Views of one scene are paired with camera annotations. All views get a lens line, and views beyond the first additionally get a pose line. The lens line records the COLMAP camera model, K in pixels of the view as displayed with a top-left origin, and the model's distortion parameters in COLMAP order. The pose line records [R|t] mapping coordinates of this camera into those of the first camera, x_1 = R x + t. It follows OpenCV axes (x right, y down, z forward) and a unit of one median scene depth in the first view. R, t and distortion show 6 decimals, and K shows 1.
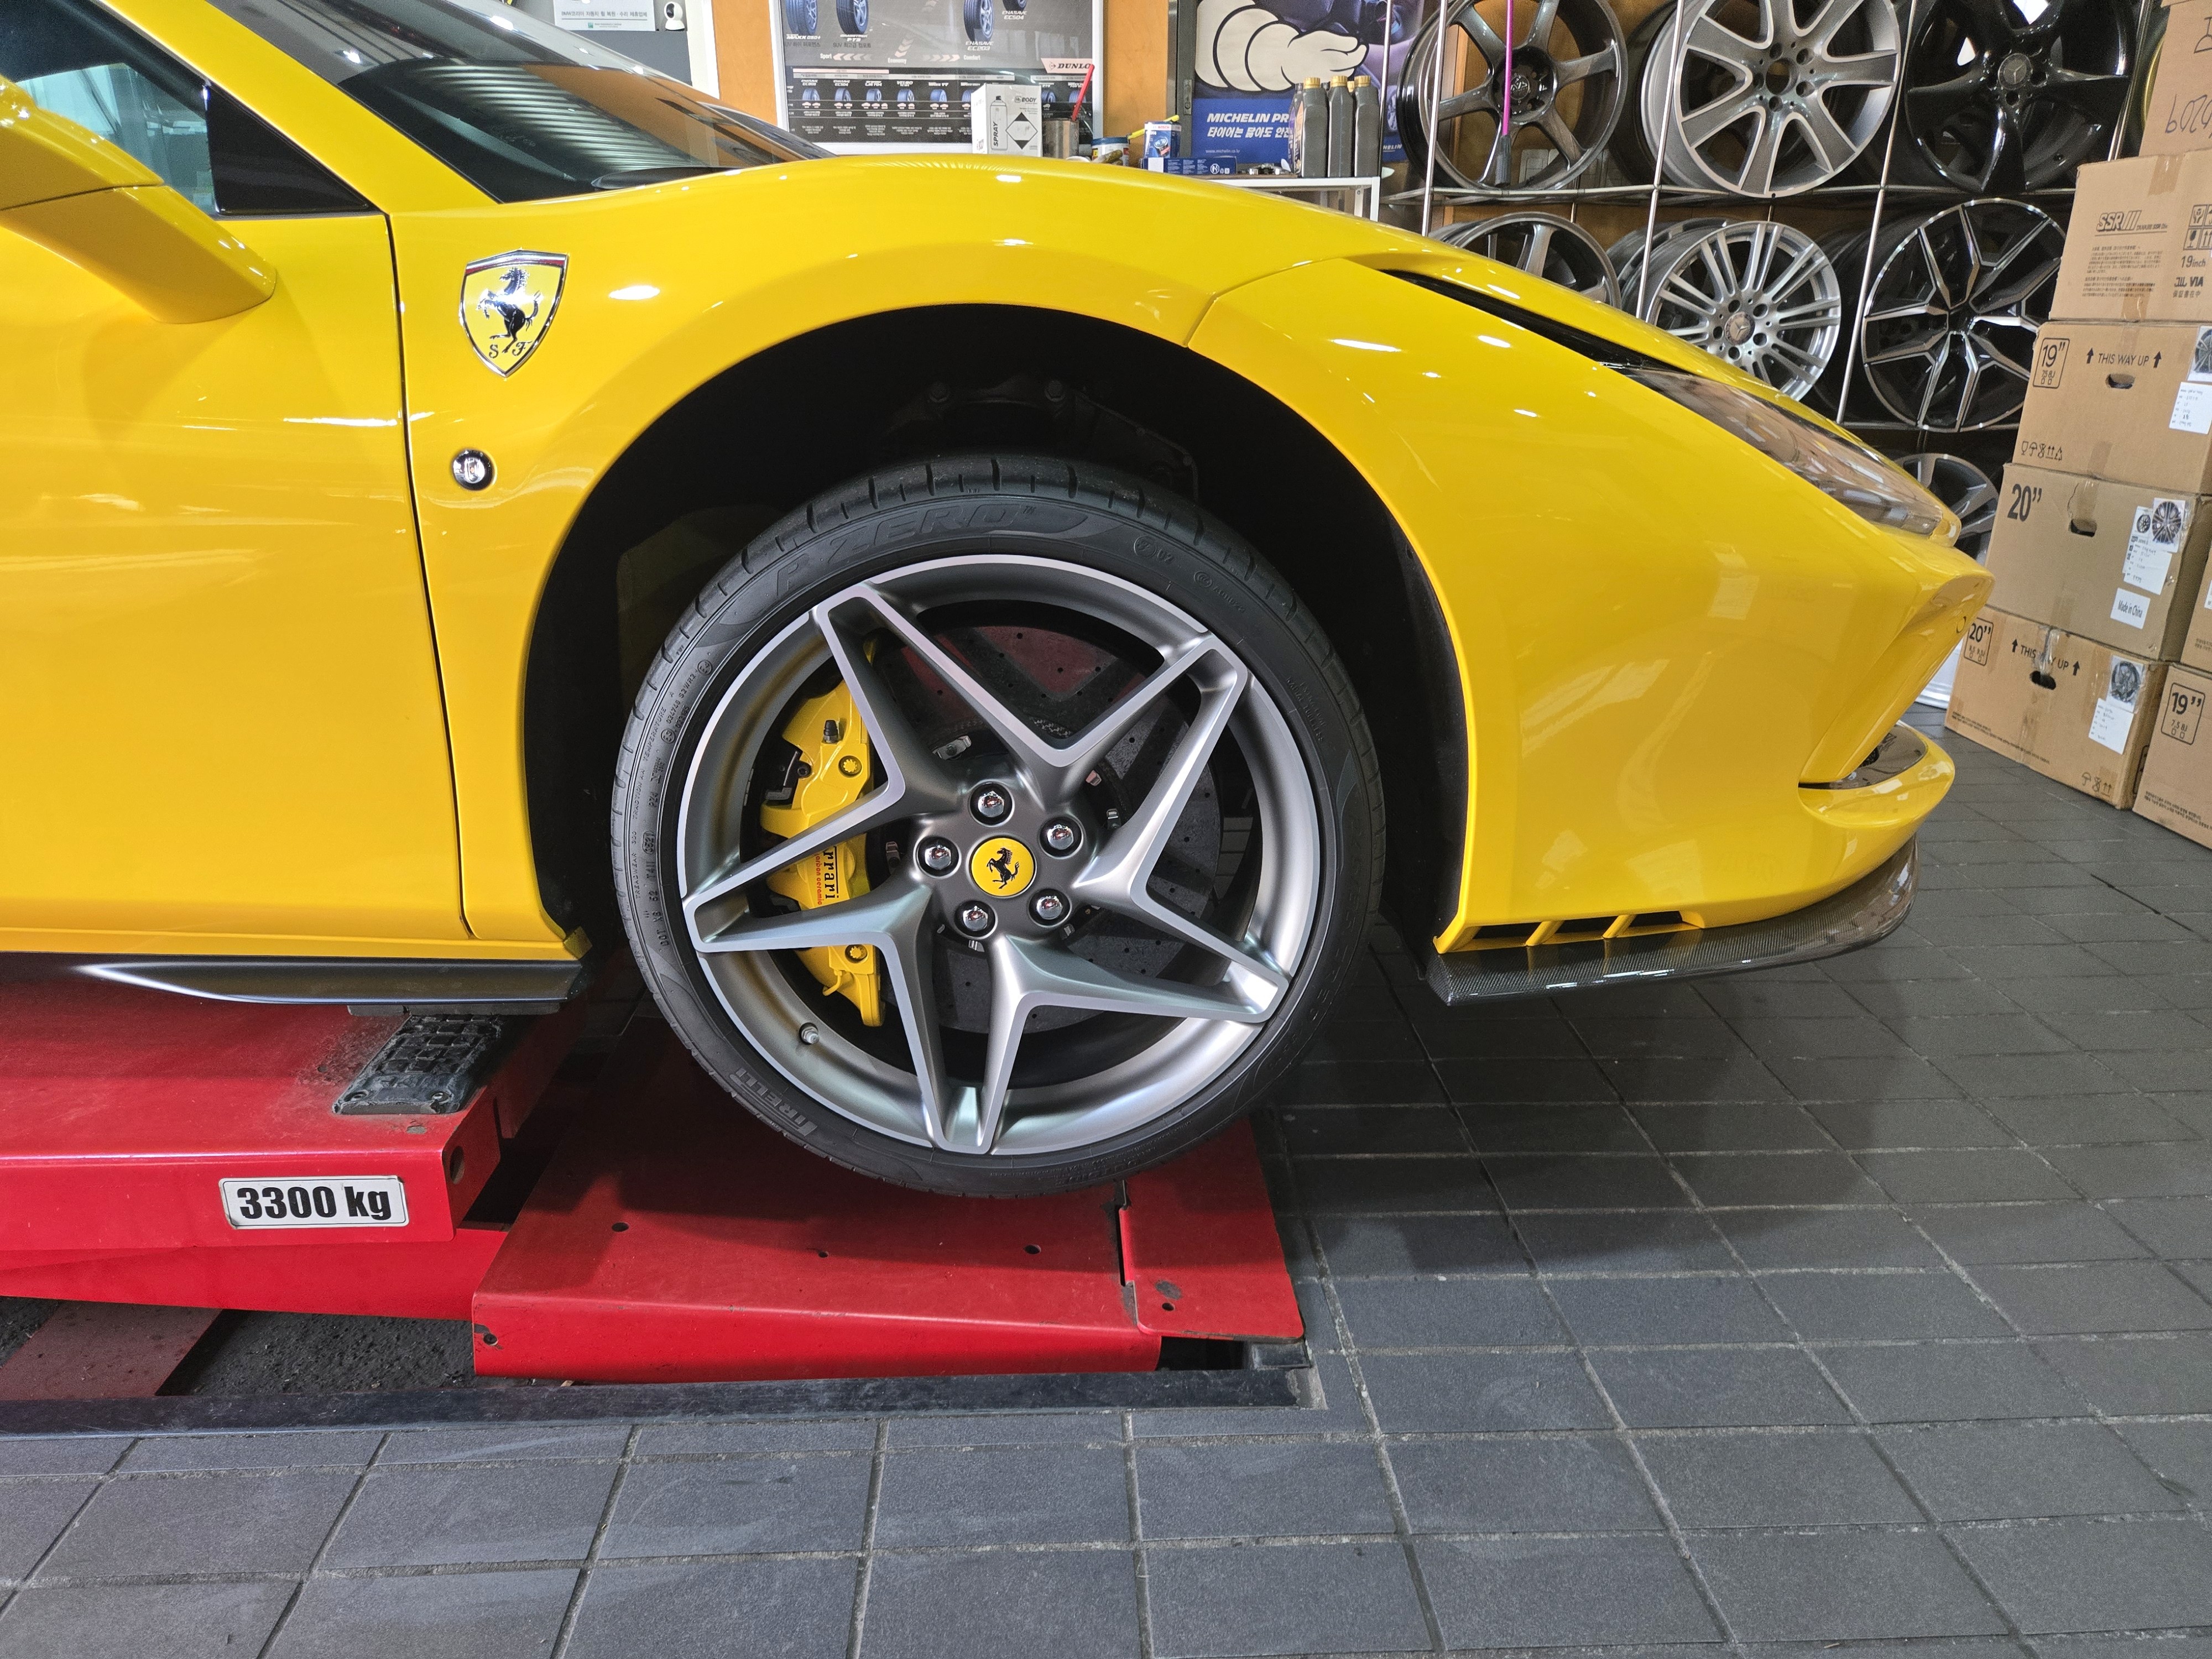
lens RADIAL K [[1494.2, 0, 1098.8], [0, 1494.2, 843.4], [0, 0, 1]] dist [0.033863, -0.018368]
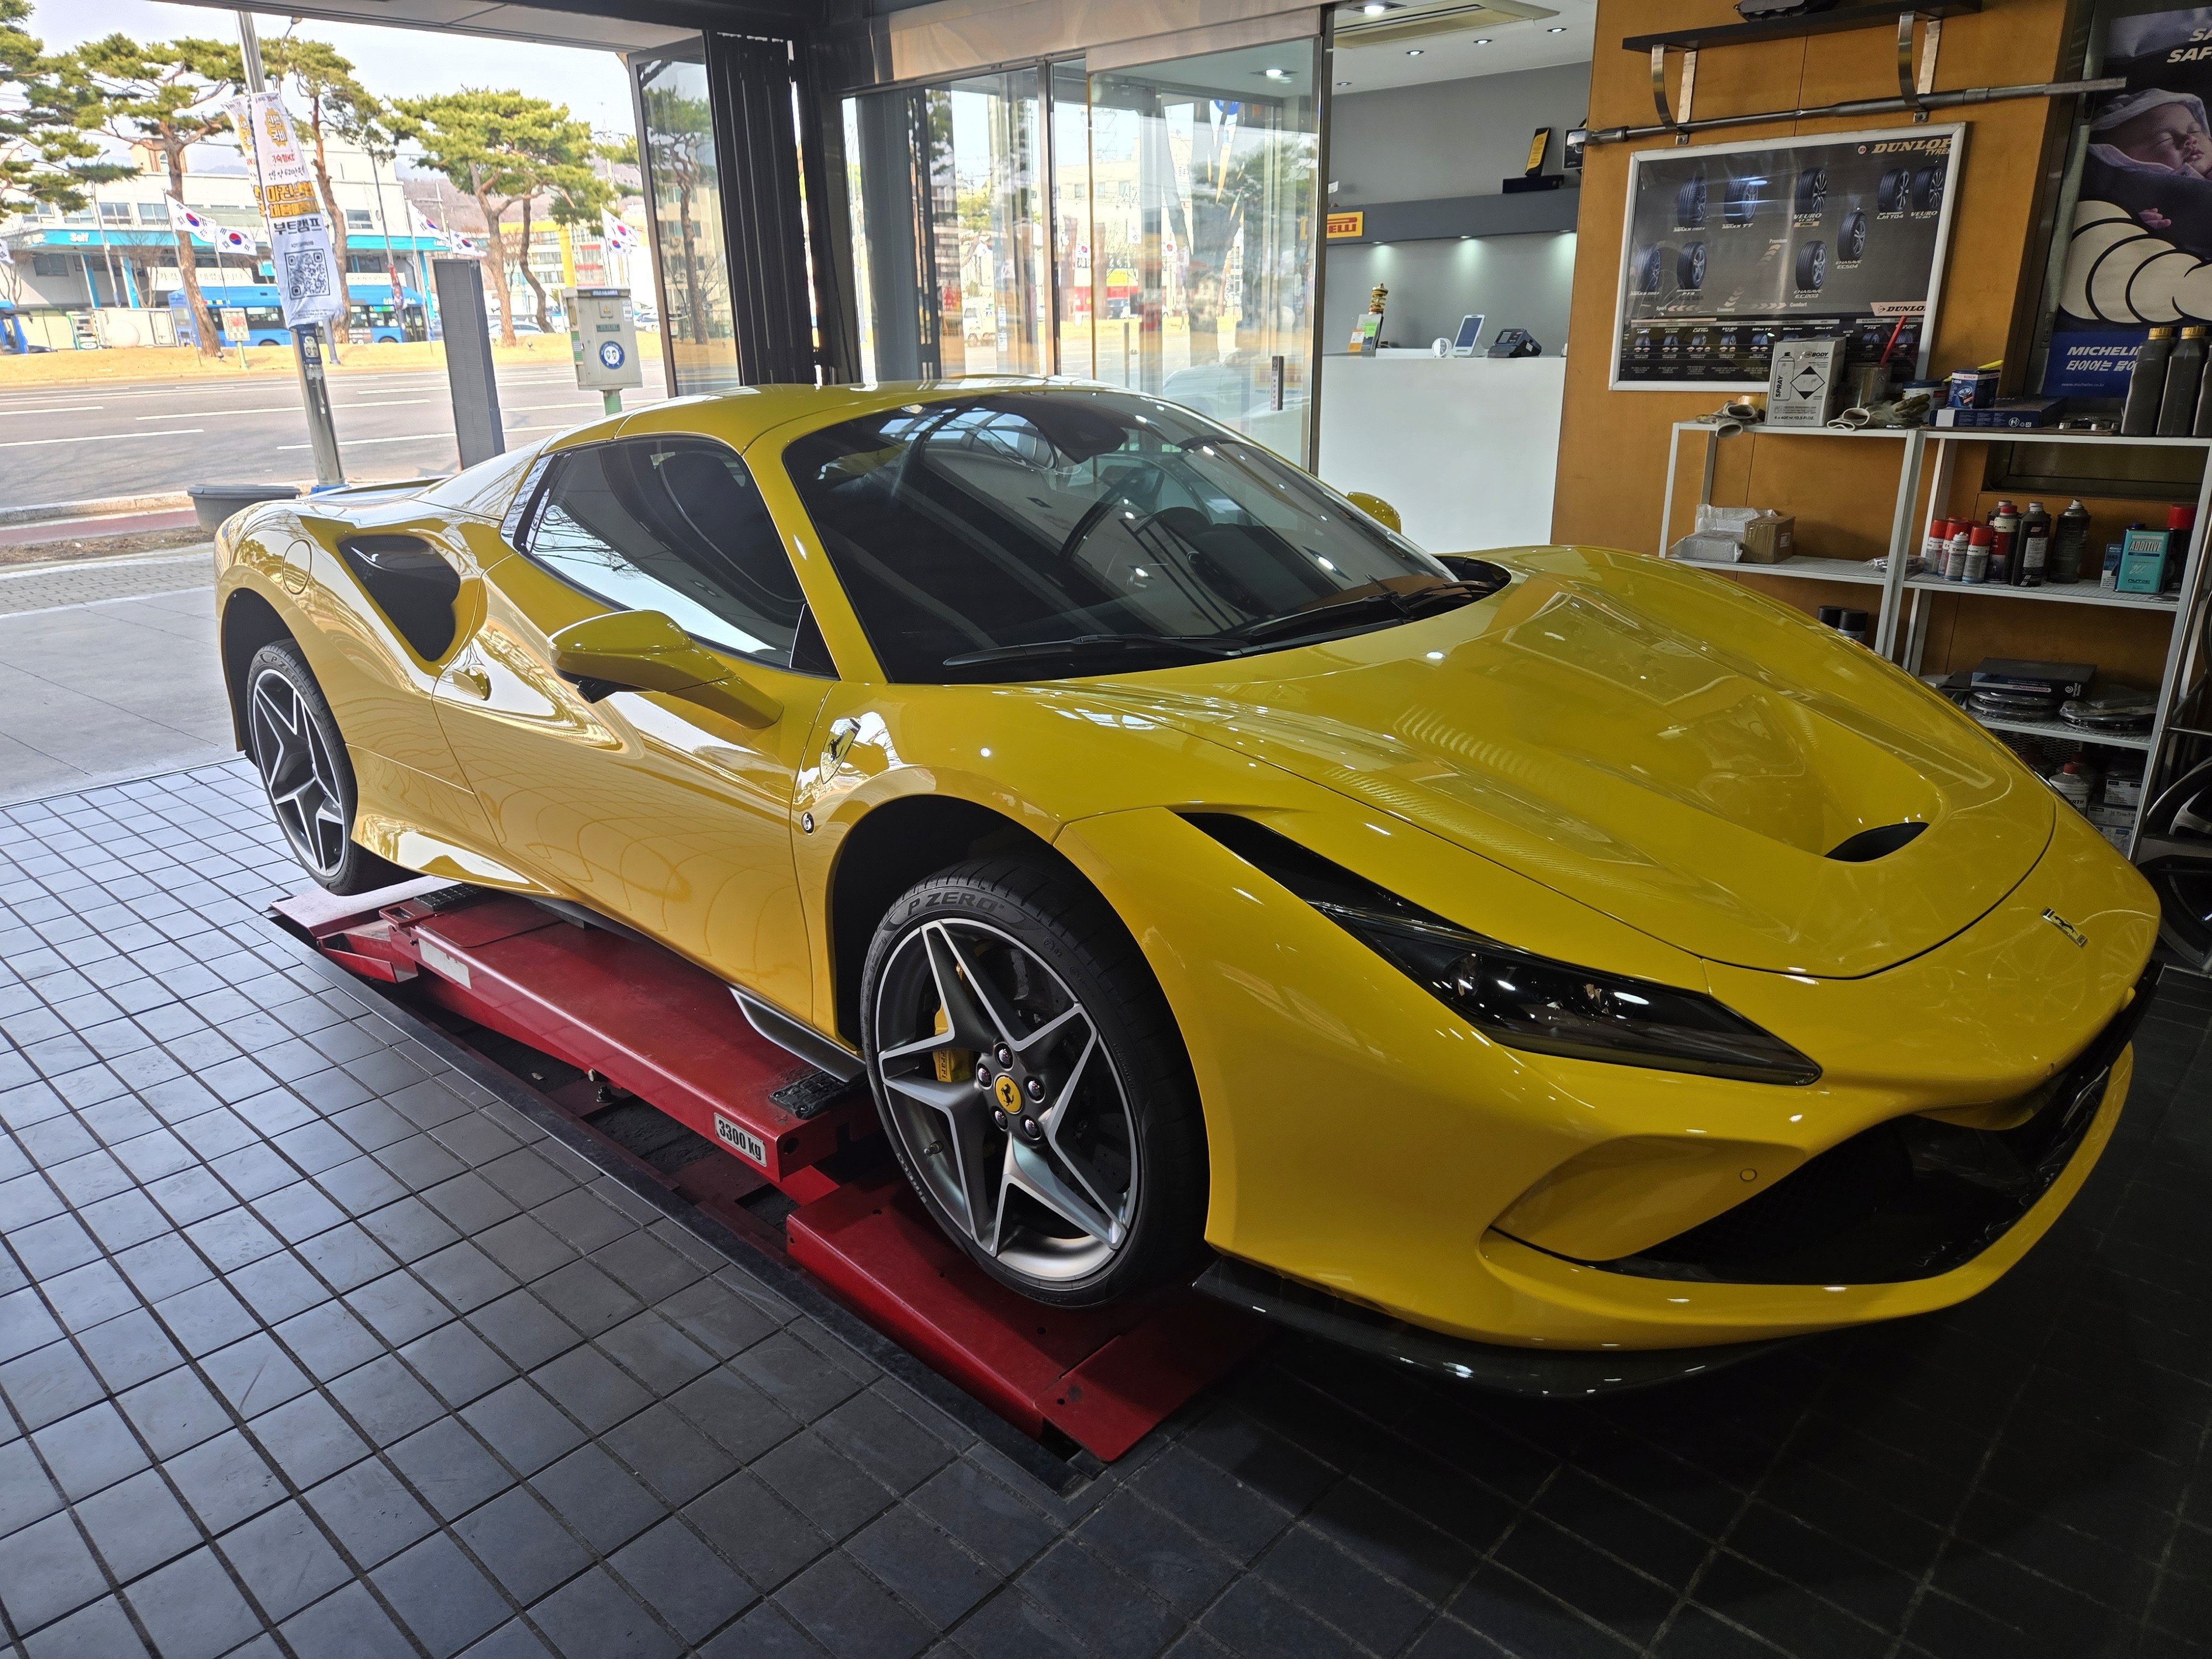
lens RADIAL K [[1494.2, 0, 1102.3], [0, 1494.2, 817.4], [0, 0, 1]] dist [0.033863, -0.018368]
pose [[0.703786, 0.214290, -0.677322, 0.393257], [-0.222987, 0.971871, 0.075779, -0.159162], [0.674509, 0.097702, 0.731773, -0.064728]]
